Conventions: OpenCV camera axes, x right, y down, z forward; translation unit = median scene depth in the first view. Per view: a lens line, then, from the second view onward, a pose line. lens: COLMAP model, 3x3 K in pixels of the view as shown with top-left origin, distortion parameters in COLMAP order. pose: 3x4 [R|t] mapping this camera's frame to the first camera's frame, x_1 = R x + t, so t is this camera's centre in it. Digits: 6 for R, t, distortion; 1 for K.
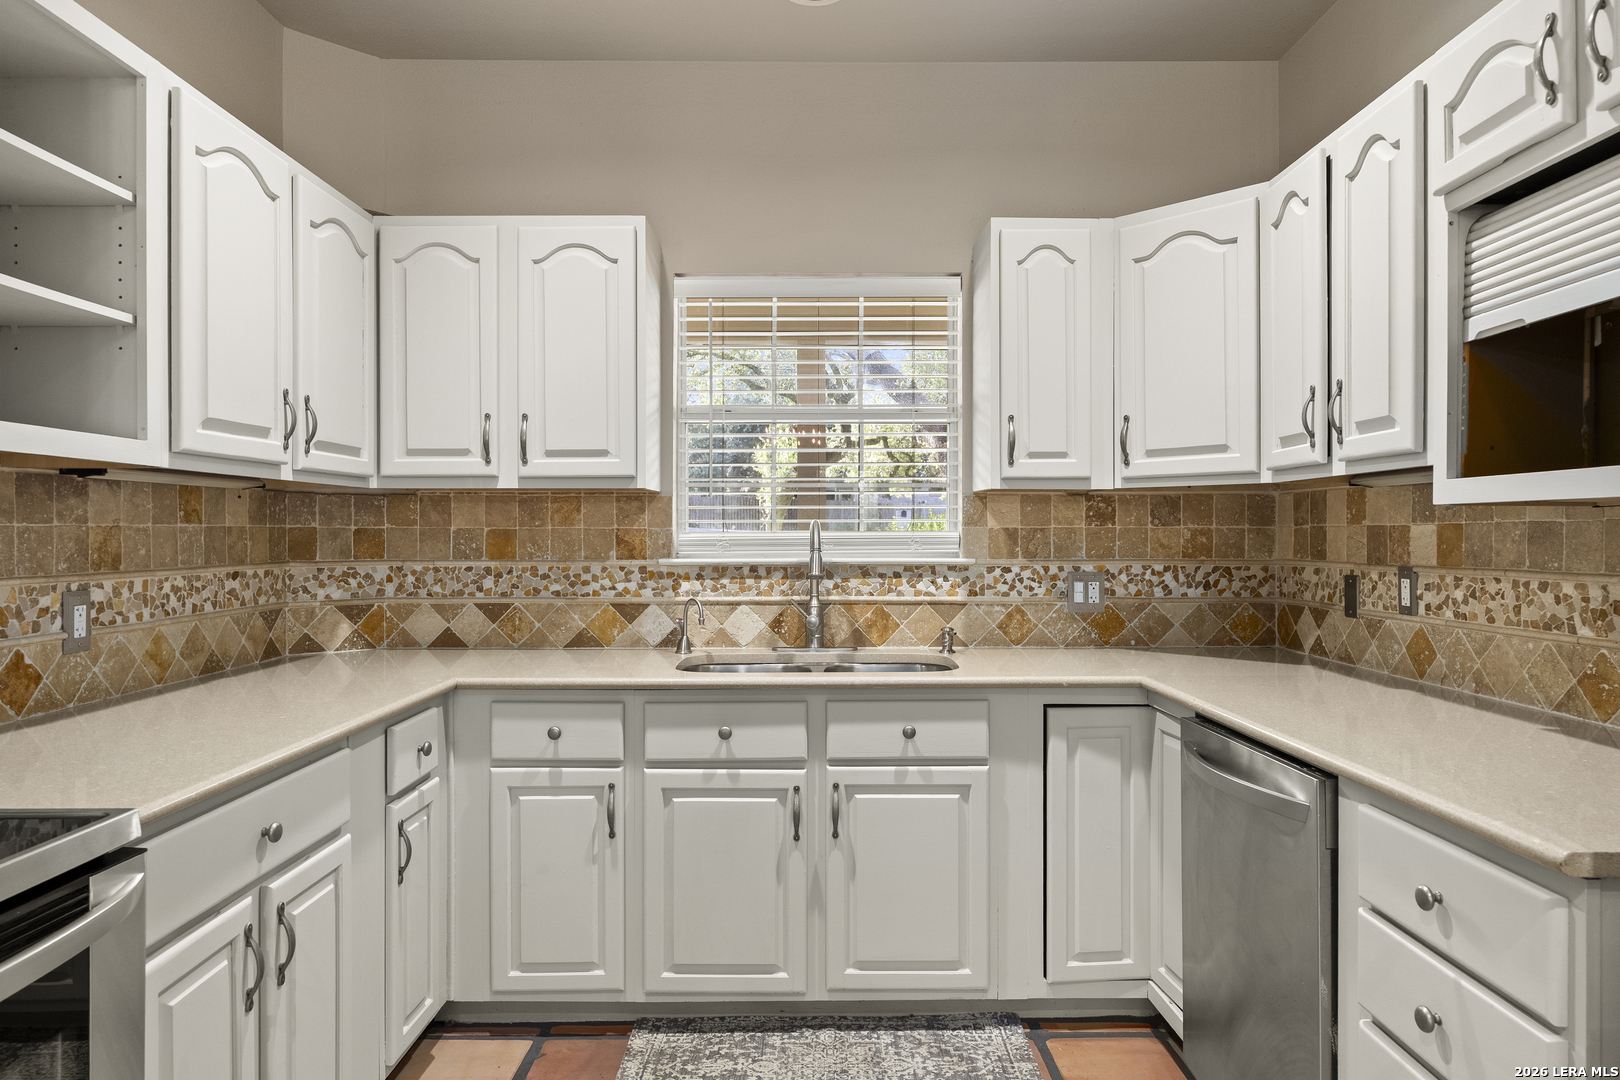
lens RADIAL K [[1028.7, 0, 820.4], [0, 1028.7, 532.8], [0, 0, 1]] dist [-0.000956, 0.000030]
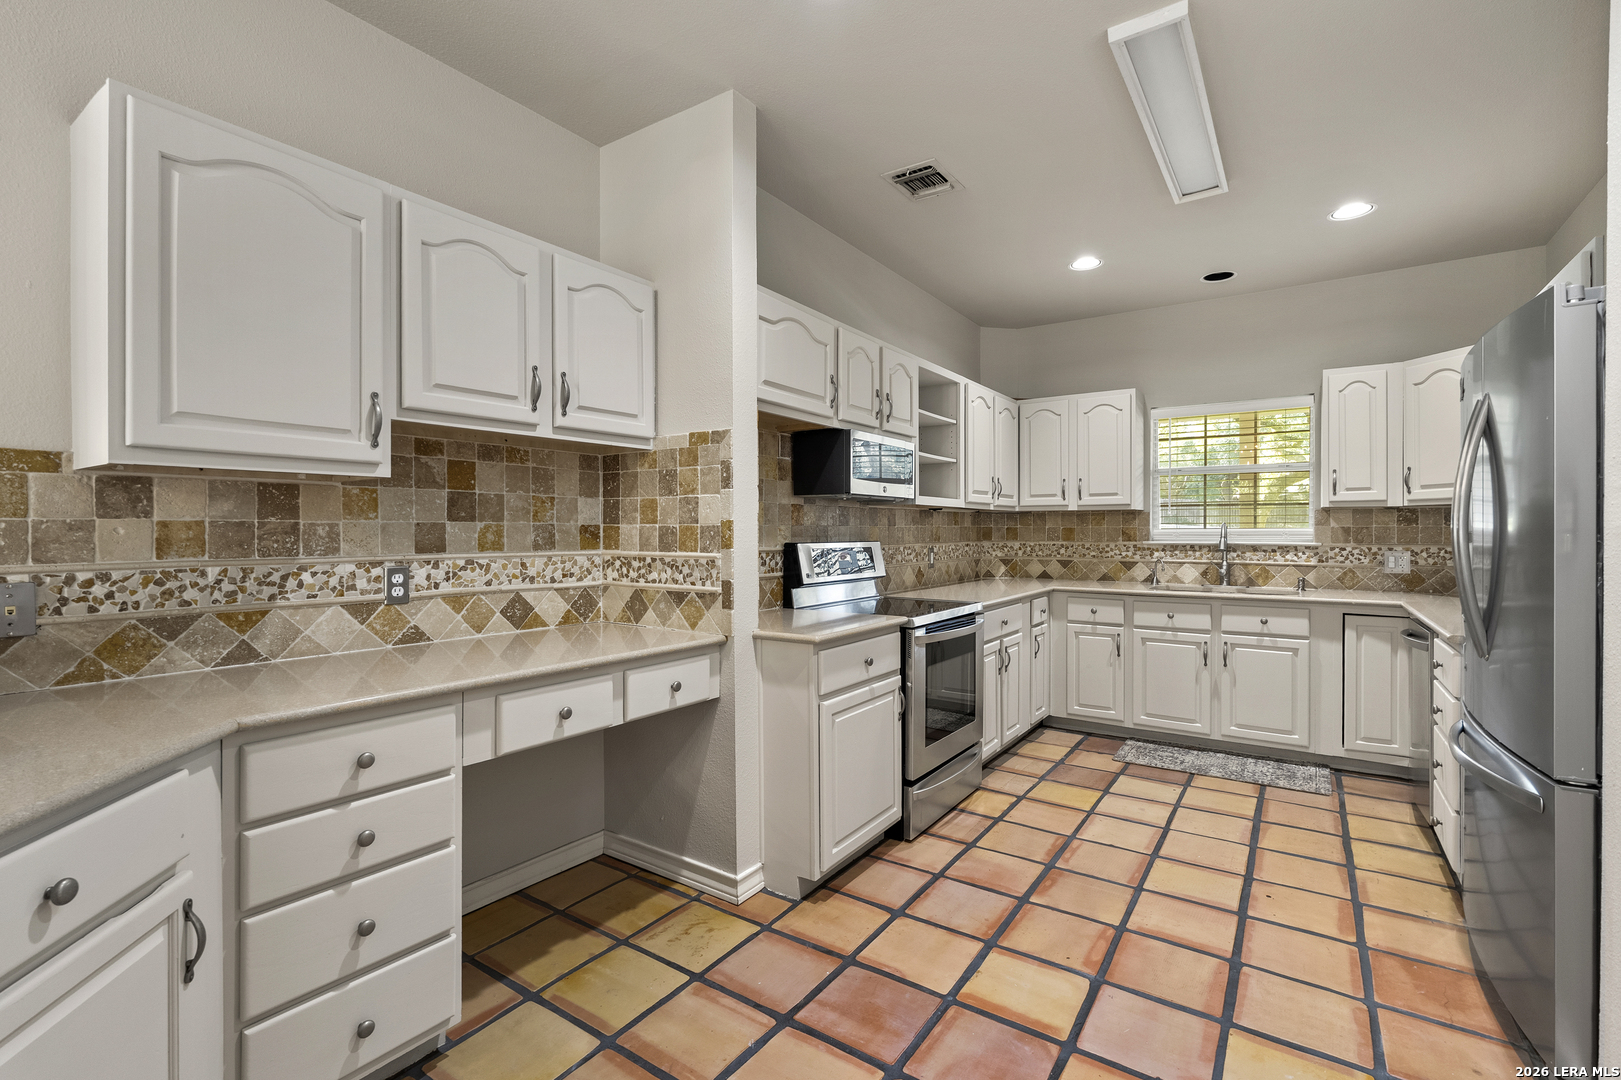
lens RADIAL K [[720.7, 0, 815.4], [0, 720.7, 531.6], [0, 0, 1]] dist [-0.003588, 0.000371]
pose [[0.820798, 0.002608, -0.571213, 0.155104], [-0.001233, 0.999995, 0.002795, 0.001884], [0.571217, -0.001590, 0.820797, -0.690805]]
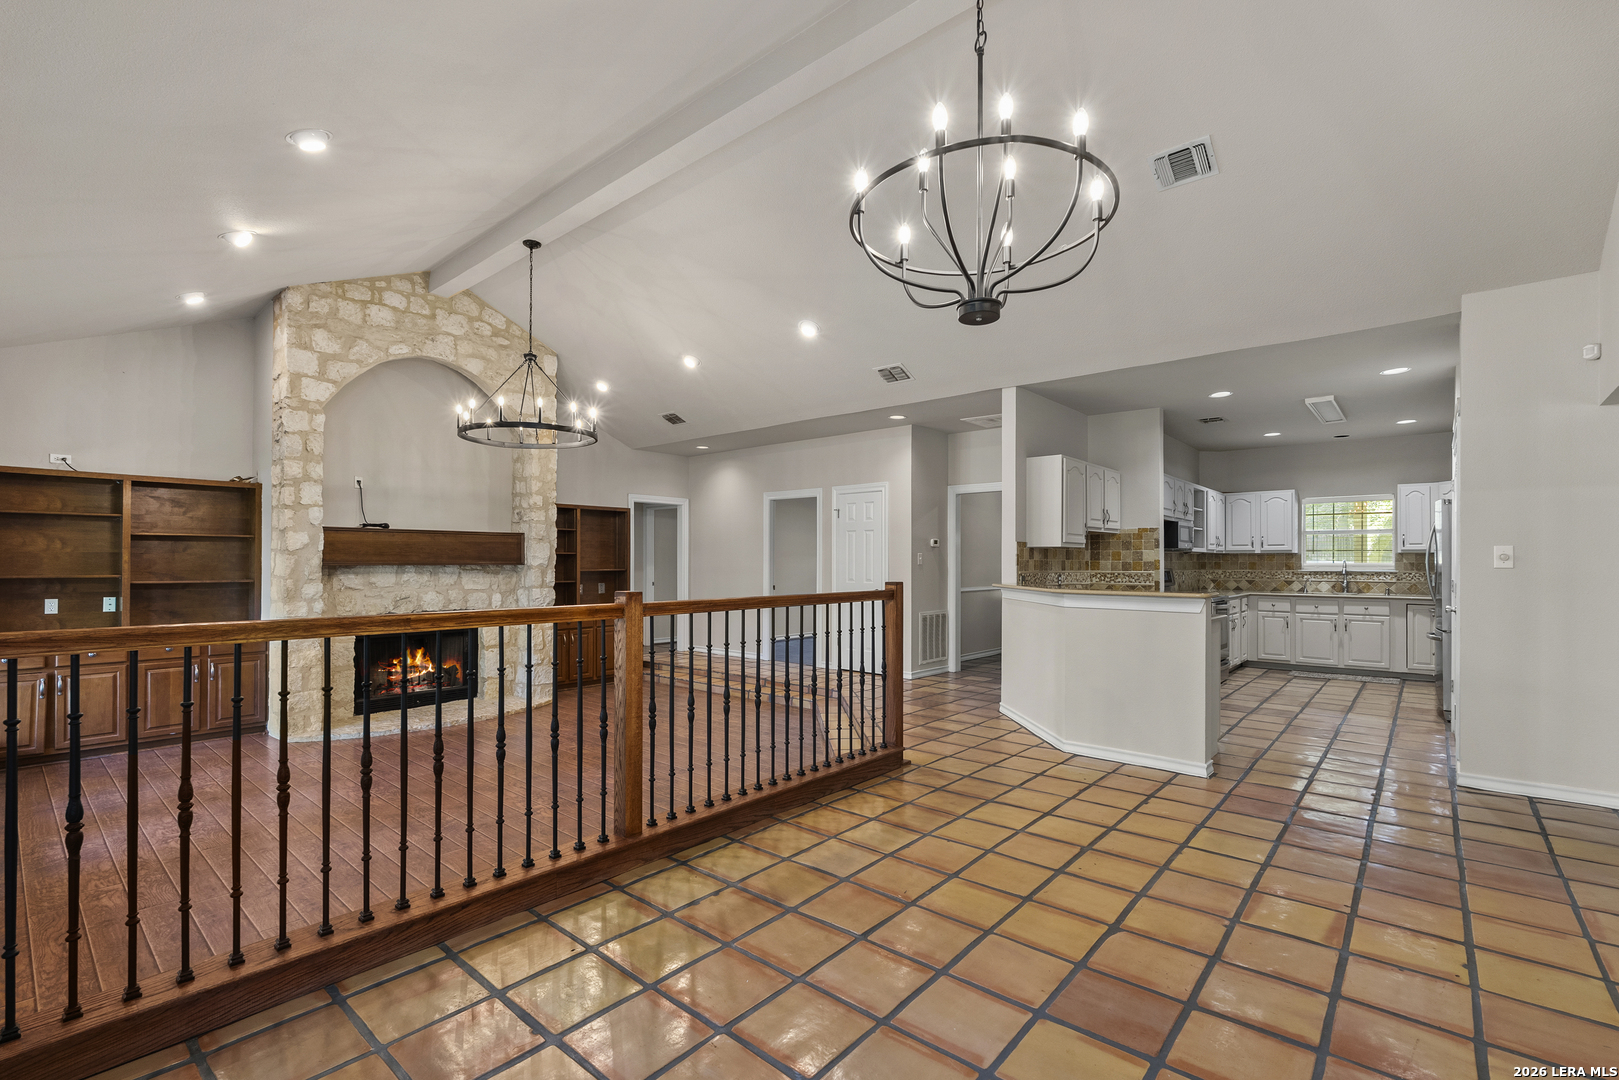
lens RADIAL K [[717.4, 0, 815.7], [0, 717.4, 556.8], [0, 0, 1]] dist [-0.005241, -0.000521]
pose [[0.750058, -0.000049, -0.661372, 0.304775], [-0.005317, 0.999967, -0.006103, 0.002300], [0.661351, 0.008094, 0.750033, -2.554924]]
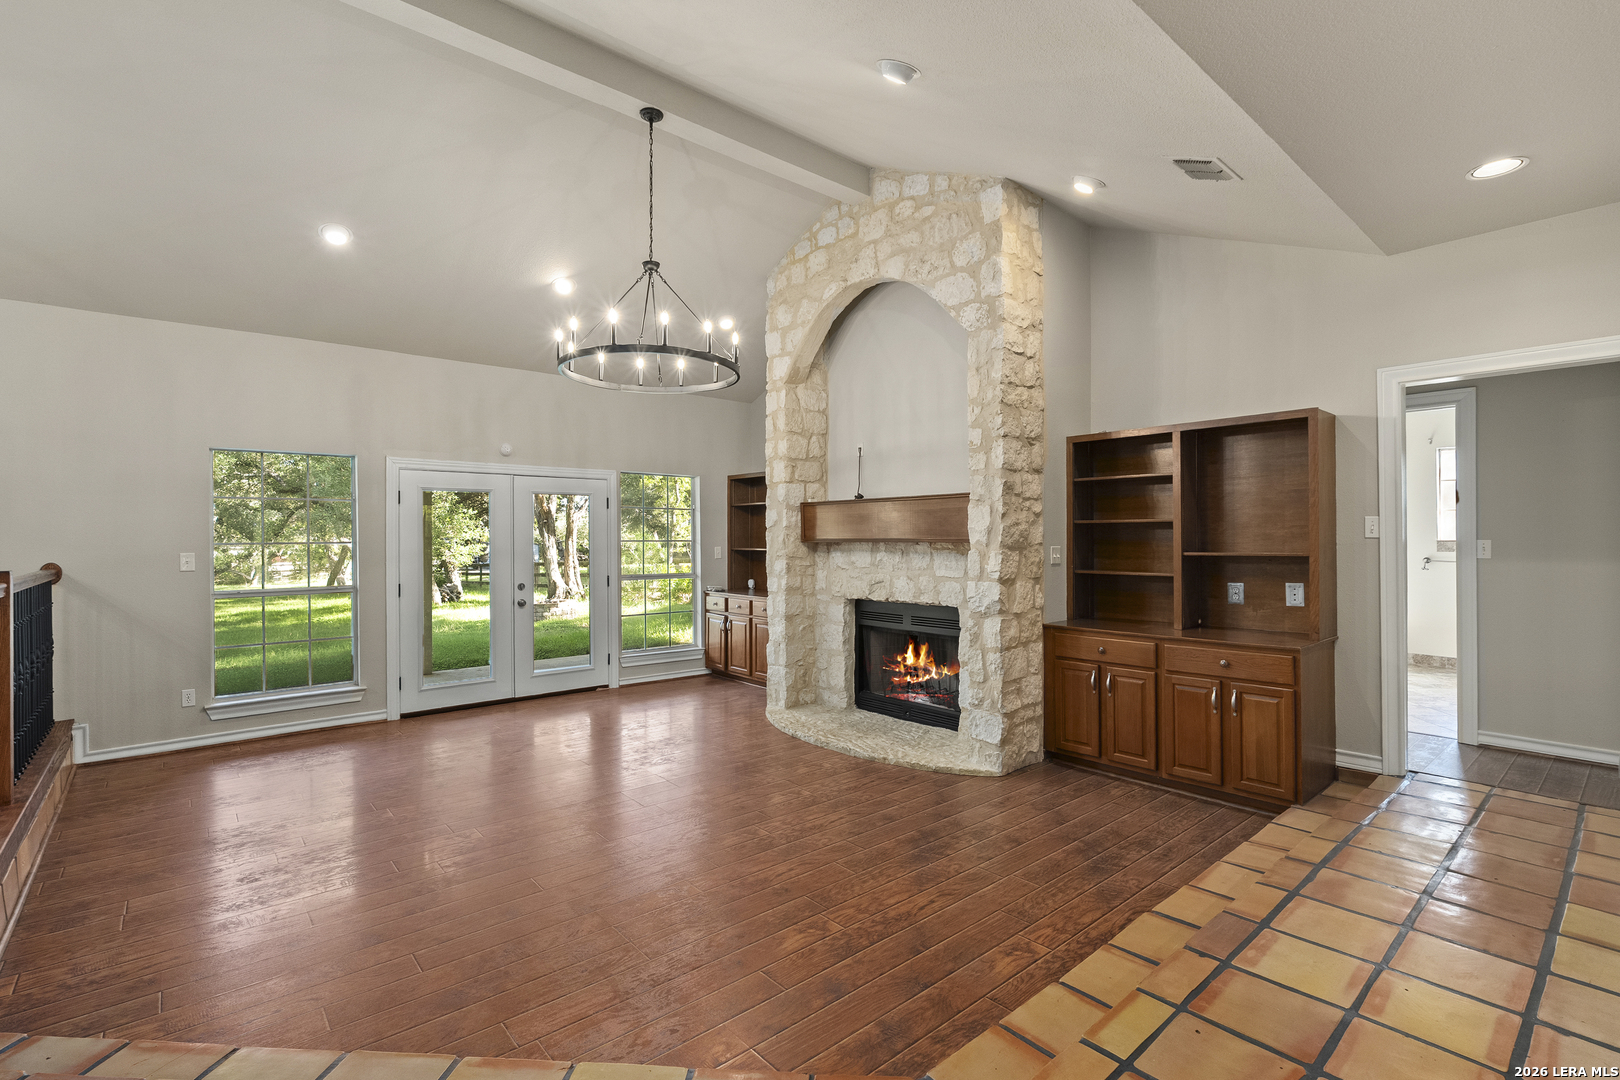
lens RADIAL K [[740.1, 0, 818.8], [0, 740.1, 535.1], [0, 0, 1]] dist [-0.000282, 0.000072]
pose [[-0.761100, 0.002867, -0.648628, -0.796595], [0.004570, 0.999989, -0.000943, 0.004426], [0.648619, -0.003682, -0.761105, -0.337091]]
